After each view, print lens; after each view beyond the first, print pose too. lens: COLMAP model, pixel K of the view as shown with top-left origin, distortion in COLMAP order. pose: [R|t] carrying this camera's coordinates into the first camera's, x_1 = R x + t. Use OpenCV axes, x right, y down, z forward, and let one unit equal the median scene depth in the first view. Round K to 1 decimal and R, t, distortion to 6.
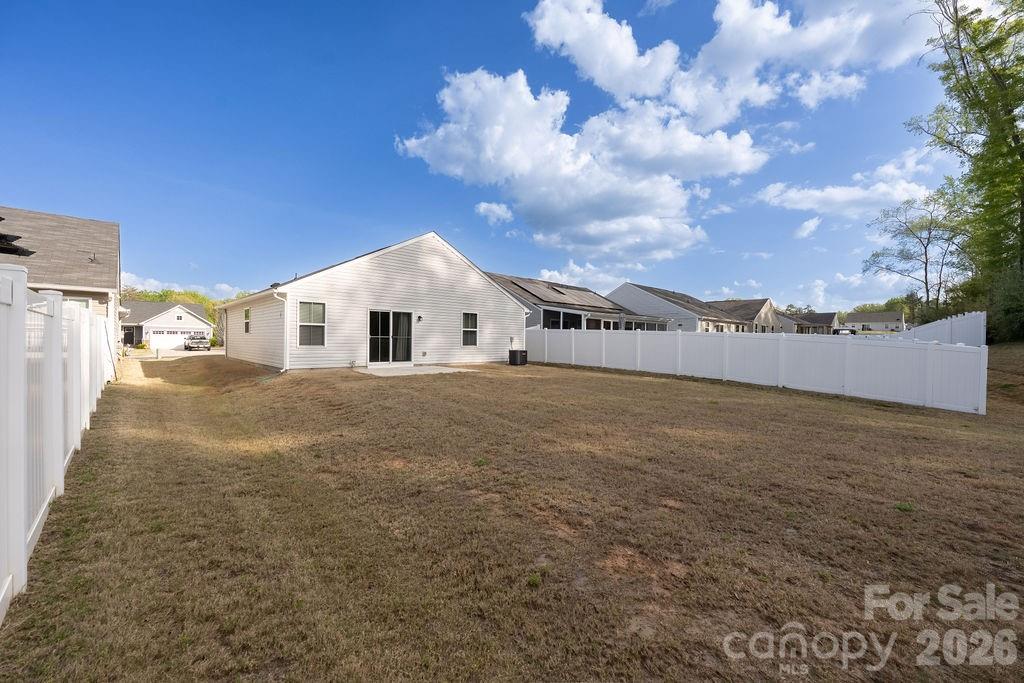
lens RADIAL K [[419.8, 0, 520.9], [0, 419.8, 340.3], [0, 0, 1]] dist [-0.003345, 0.000386]
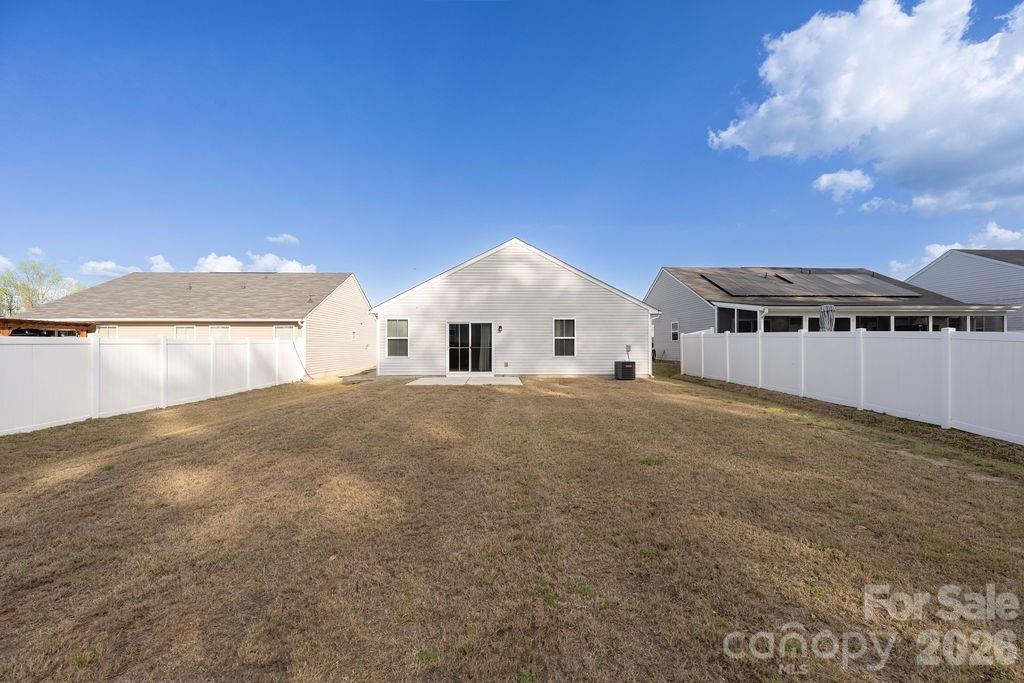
lens RADIAL K [[419.8, 0, 522.4], [0, 419.8, 339.7], [0, 0, 1]] dist [-0.003345, 0.000386]
pose [[0.739032, -0.022086, -0.673309, 0.457037], [0.010900, 0.999724, -0.020829, -0.004201], [0.673583, 0.008054, 0.739068, 0.302483]]
